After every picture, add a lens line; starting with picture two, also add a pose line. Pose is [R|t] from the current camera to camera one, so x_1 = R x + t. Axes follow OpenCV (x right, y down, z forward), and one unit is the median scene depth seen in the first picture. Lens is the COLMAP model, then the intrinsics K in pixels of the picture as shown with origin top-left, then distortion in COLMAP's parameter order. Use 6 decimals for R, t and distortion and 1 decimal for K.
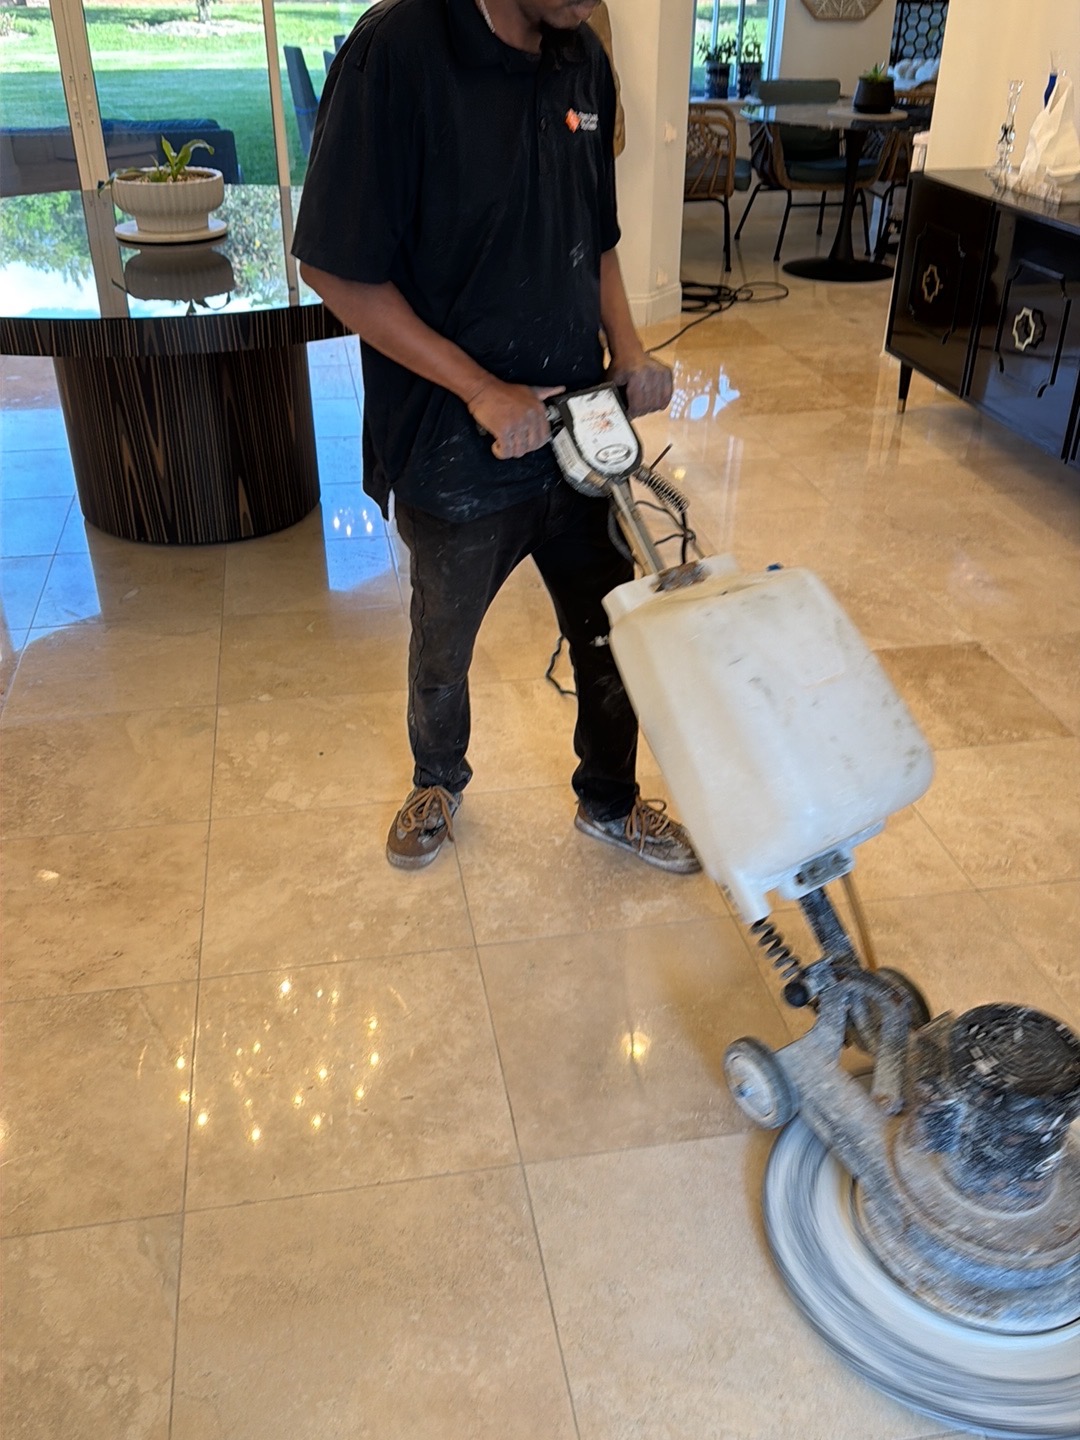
lens RADIAL K [[1272.7, 0, 535.8], [0, 1272.7, 713.1], [0, 0, 1]] dist [0.020359, -0.024673]
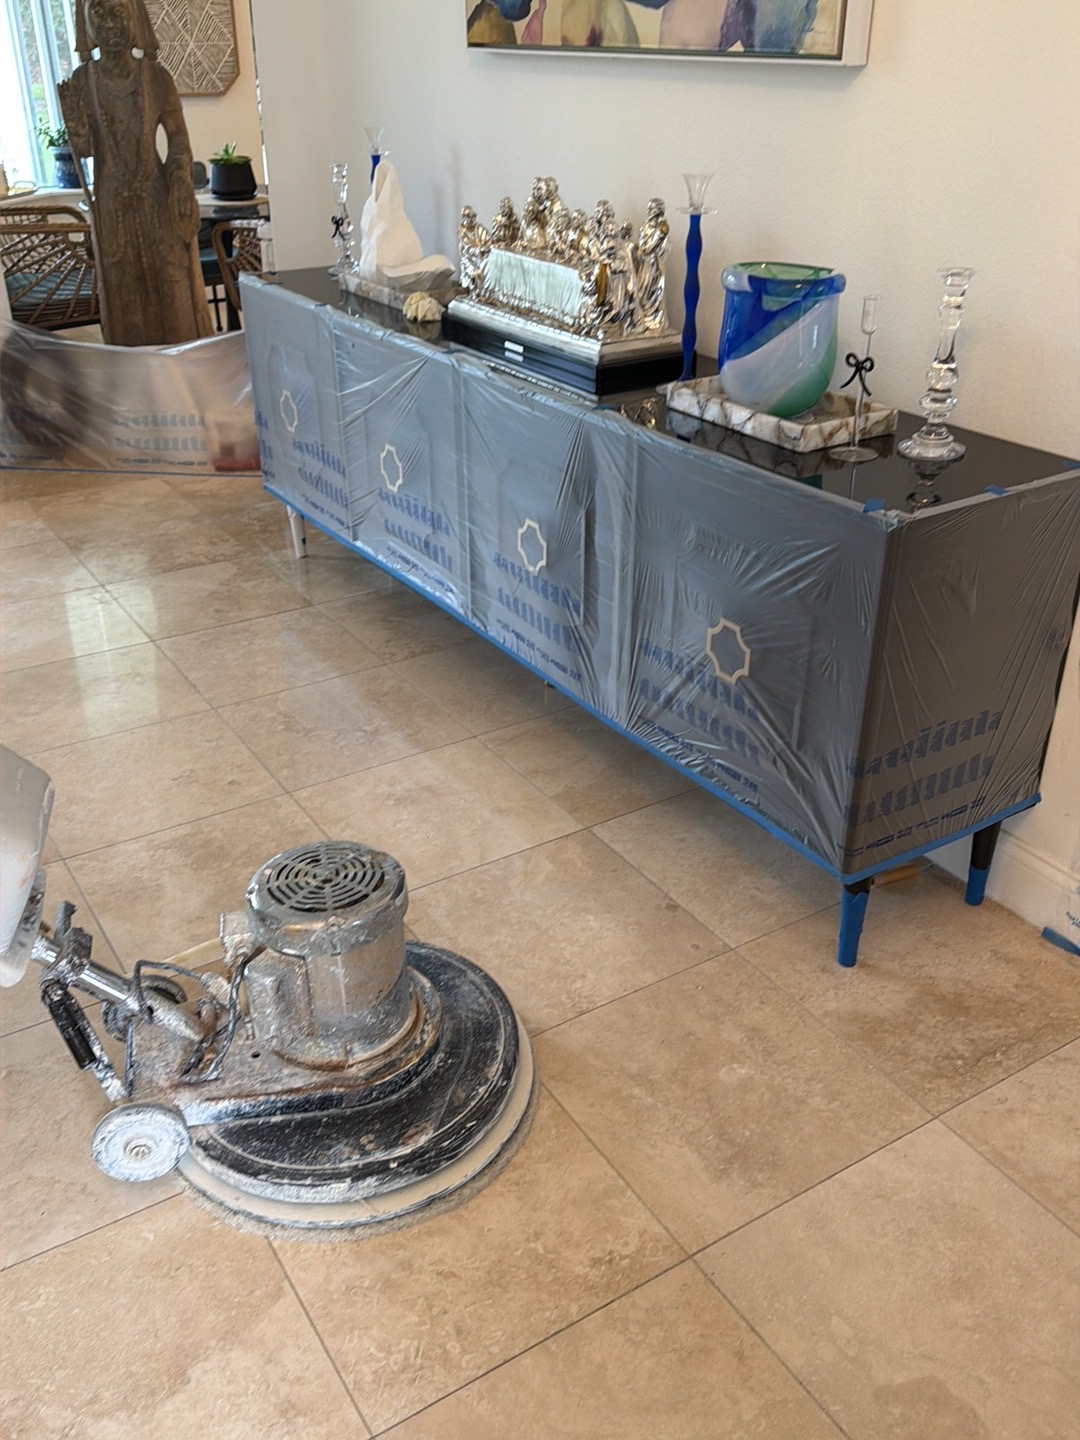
lens RADIAL K [[1272.7, 0, 542.0], [0, 1272.7, 724.7], [0, 0, 1]] dist [0.020359, -0.024673]
pose [[0.925409, -0.184562, 0.330991, 0.154316], [0.197415, 0.980306, -0.005324, -0.104028], [-0.323490, 0.070270, 0.943619, 0.192790]]
